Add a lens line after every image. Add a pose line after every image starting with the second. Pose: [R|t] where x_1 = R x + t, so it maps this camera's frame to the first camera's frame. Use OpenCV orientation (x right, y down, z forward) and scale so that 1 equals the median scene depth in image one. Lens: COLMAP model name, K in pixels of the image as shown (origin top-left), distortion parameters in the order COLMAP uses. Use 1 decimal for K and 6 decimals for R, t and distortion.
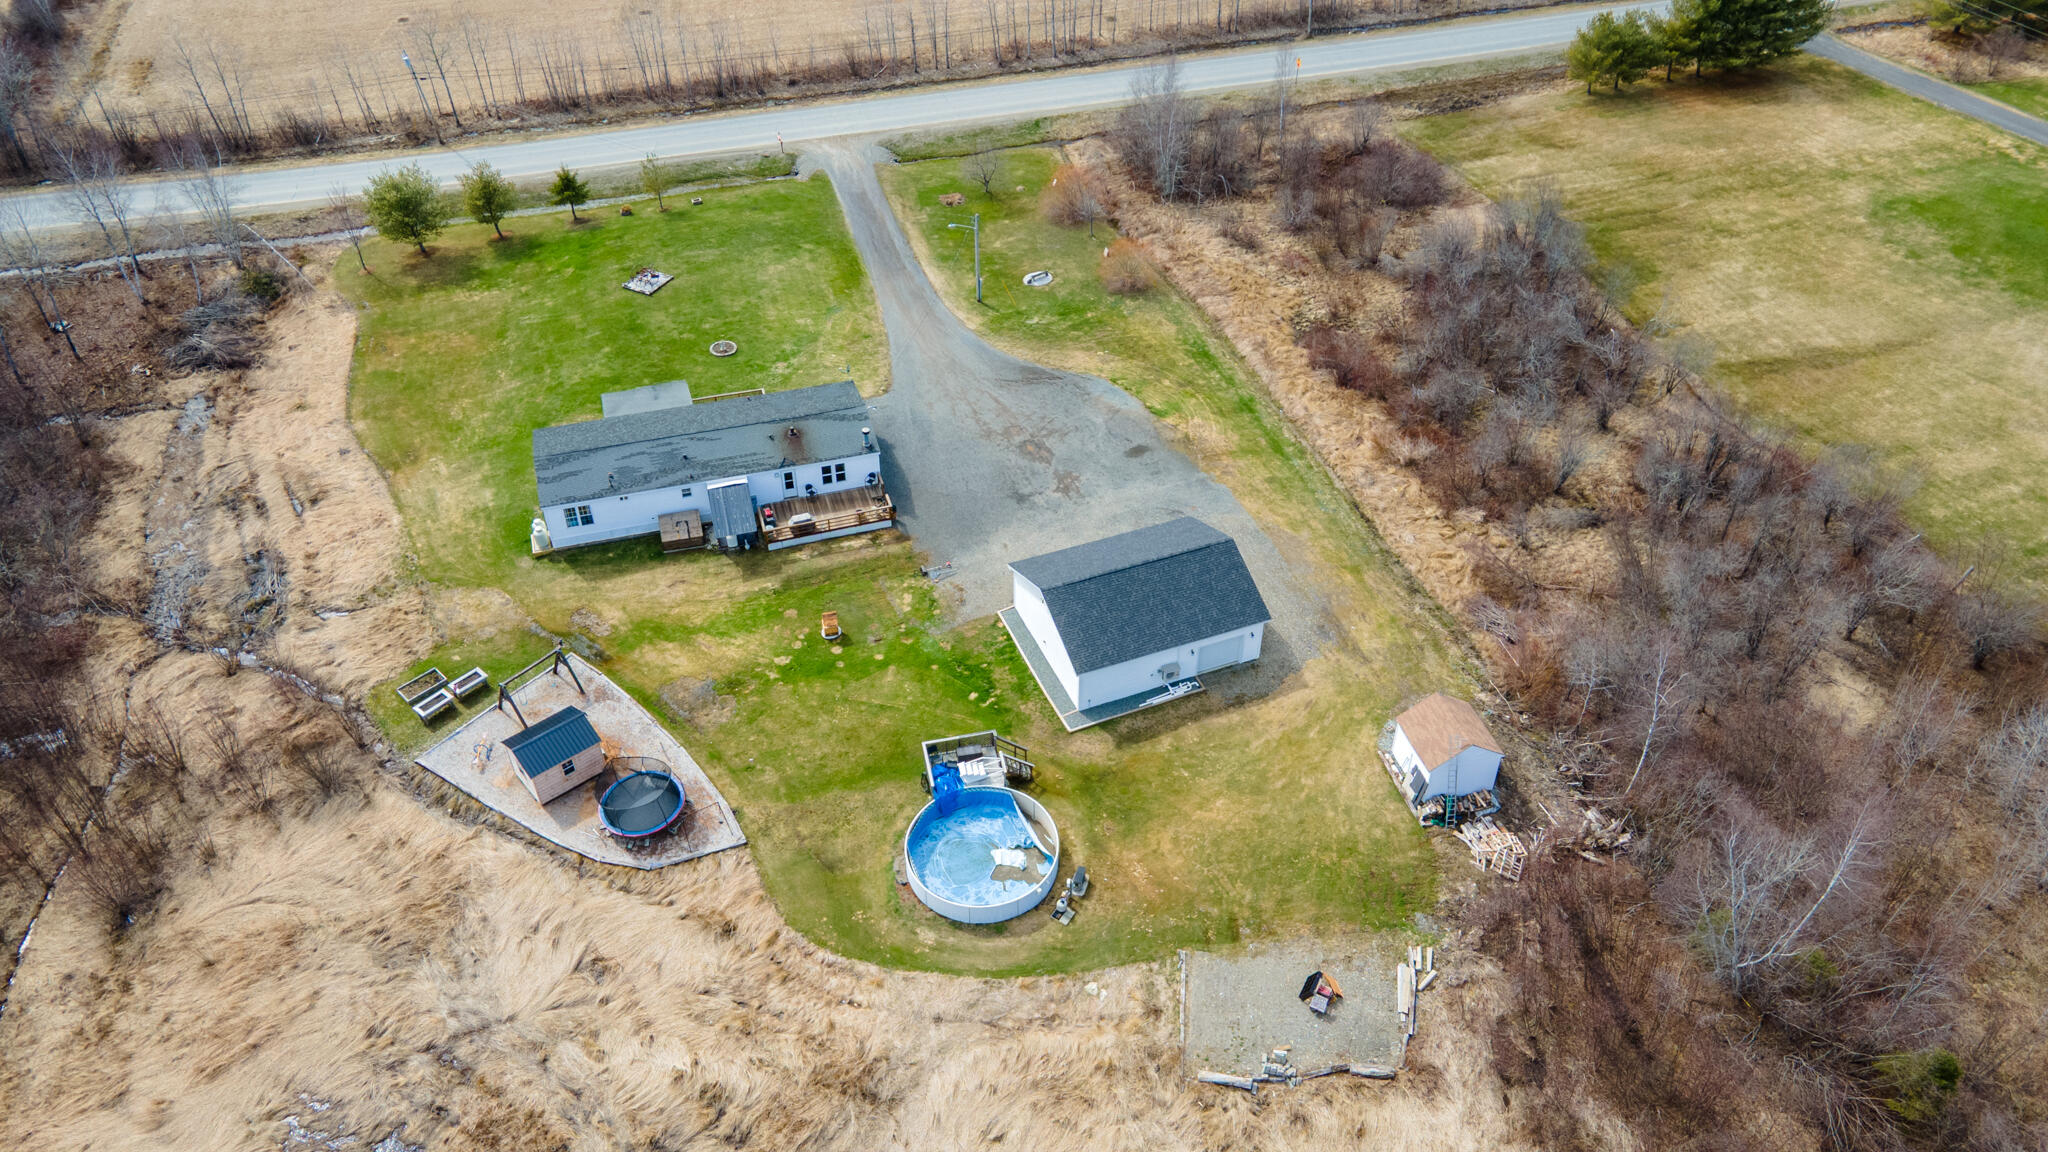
lens RADIAL K [[1505.8, 0, 1030.4], [0, 1505.8, 576.8], [0, 0, 1]] dist [0.031063, 0.020505]
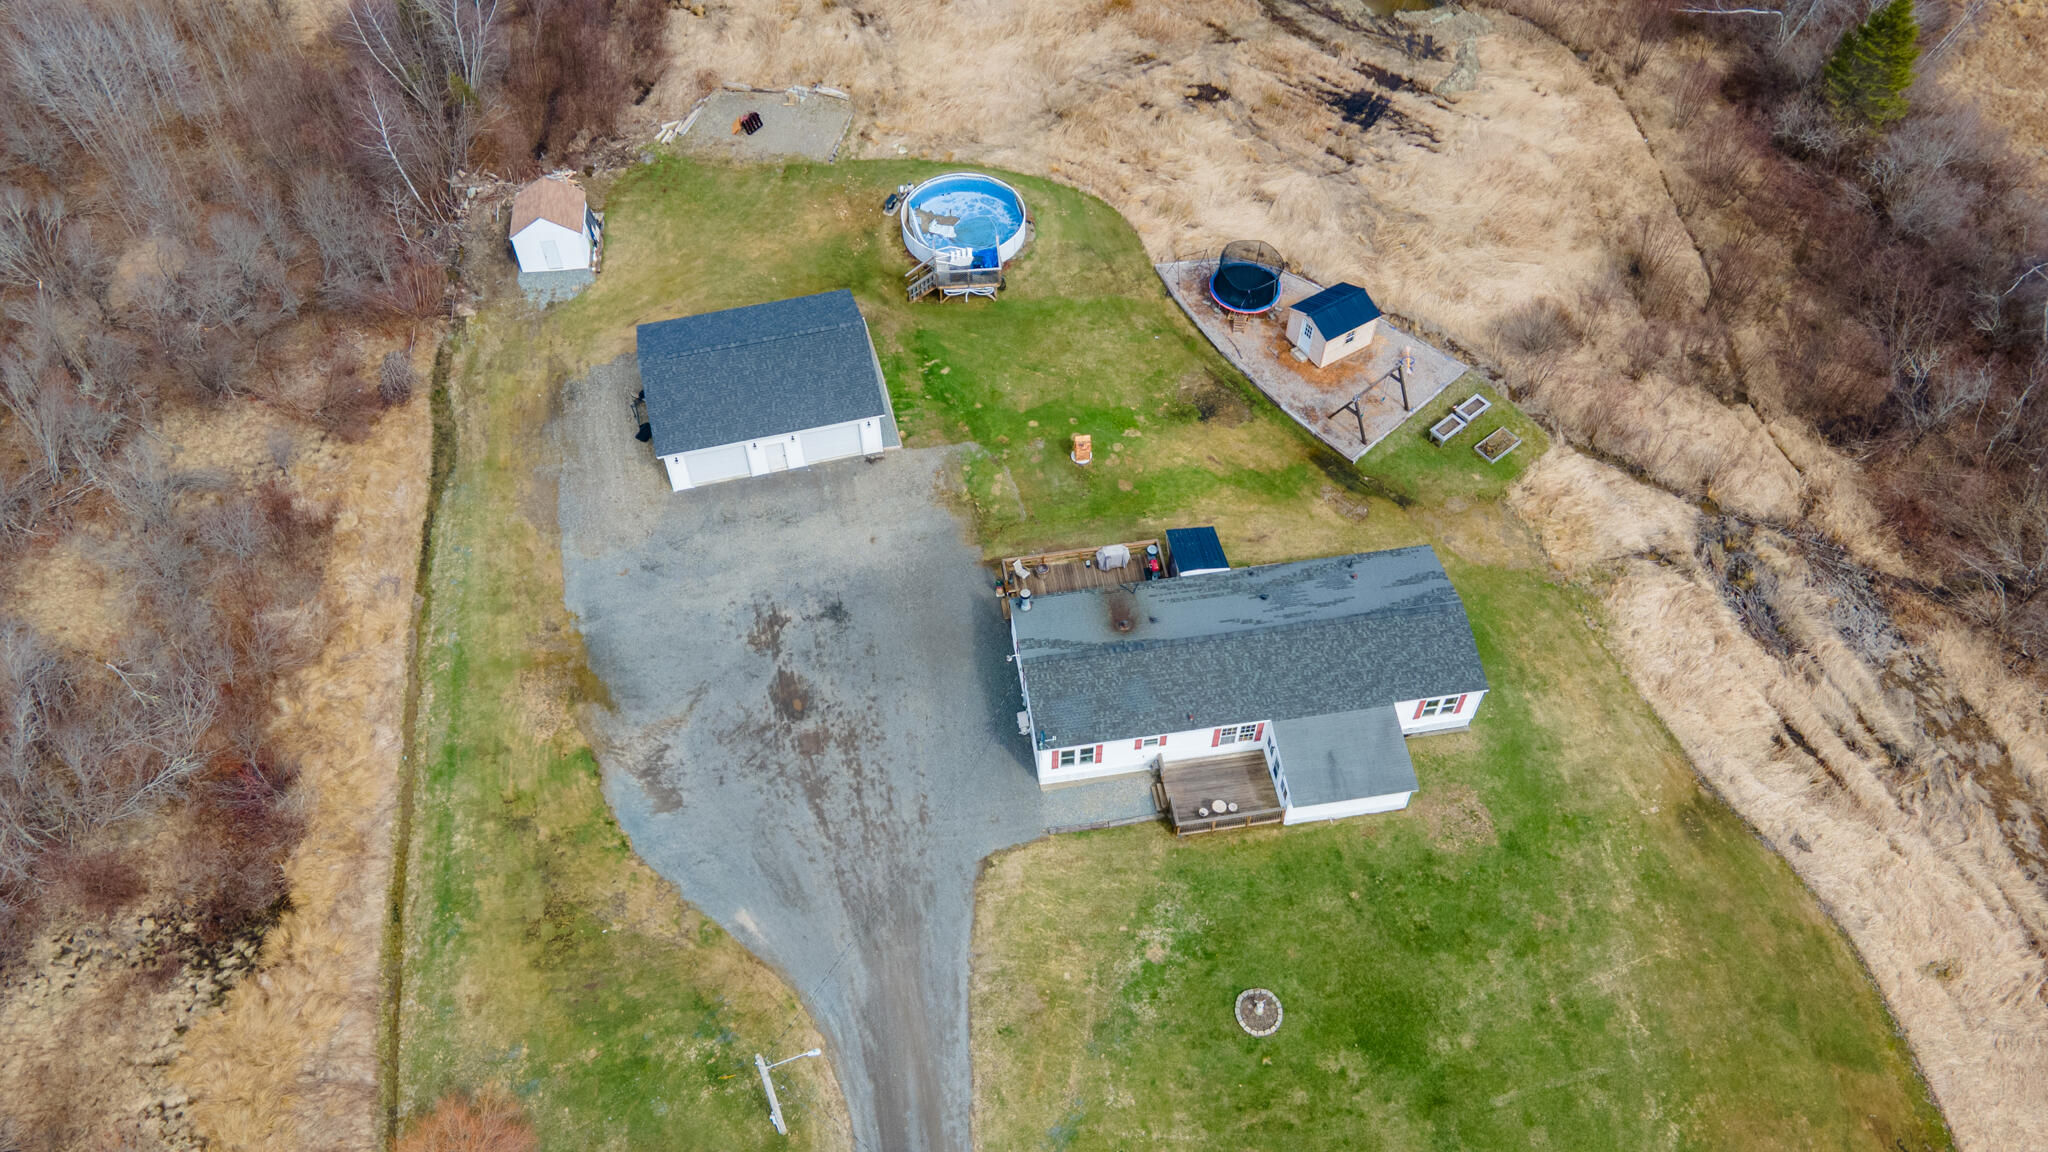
lens RADIAL K [[1505.8, 0, 1026.9], [0, 1505.8, 572.8], [0, 0, 1]] dist [0.031063, 0.020505]
pose [[-0.990805, -0.109369, 0.079653, -0.184053], [0.085823, -0.052904, 0.994905, -0.913582], [-0.104598, 0.992592, 0.061804, 1.035876]]
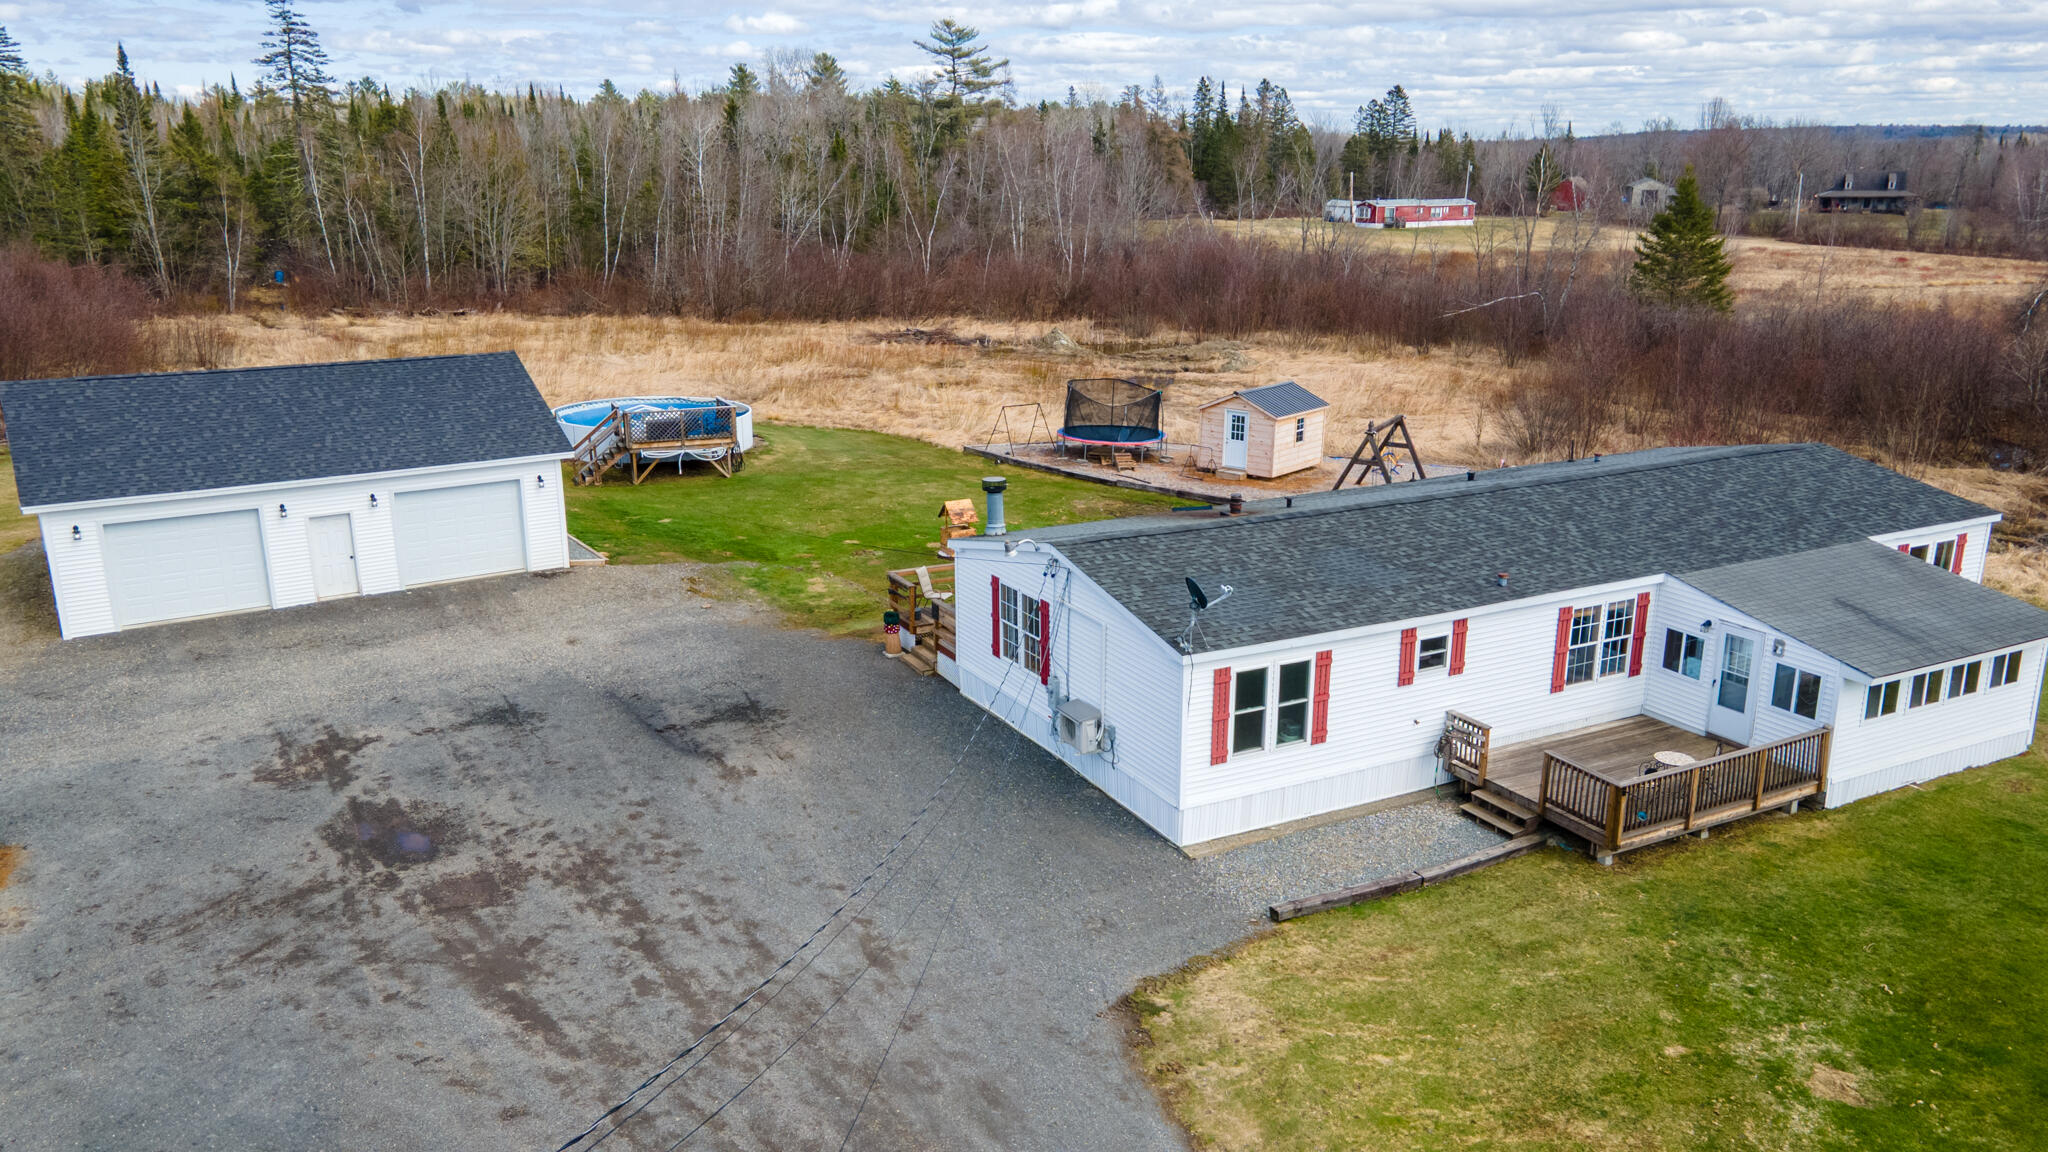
lens RADIAL K [[1505.8, 0, 1023.7], [0, 1505.8, 580.9], [0, 0, 1]] dist [0.031063, 0.020505]
pose [[-0.981291, 0.049157, -0.186150, -0.061681], [-0.127677, 0.557530, 0.820280, -0.374979], [0.144107, 0.828700, -0.540823, 1.302379]]
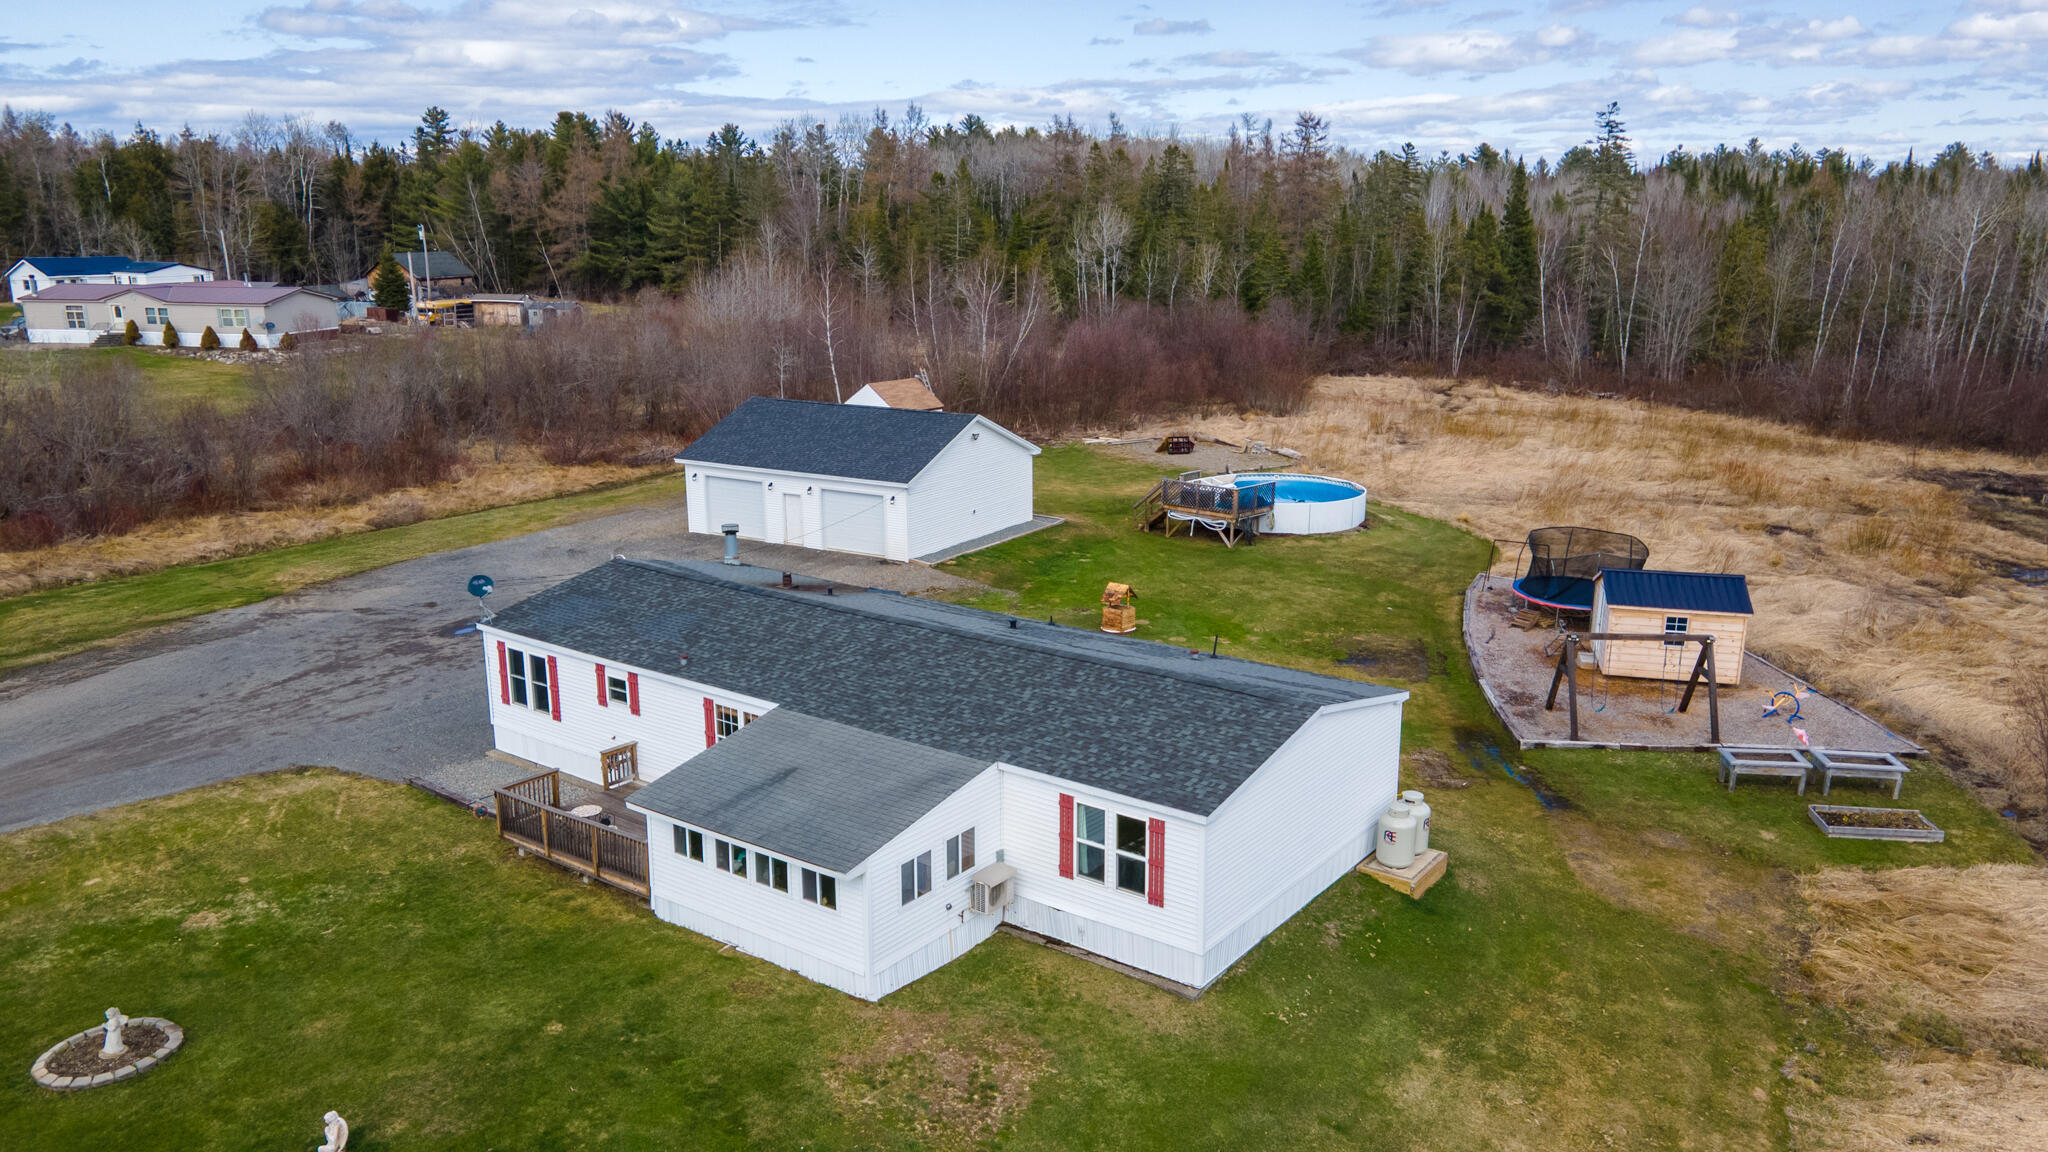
lens RADIAL K [[1505.8, 0, 1037.6], [0, 1505.8, 581.8], [0, 0, 1]] dist [0.031063, 0.020505]
pose [[-0.597657, -0.192854, 0.778212, -0.567901], [0.520912, 0.644453, 0.559760, -0.318487], [-0.609473, 0.739924, -0.284702, 1.190017]]
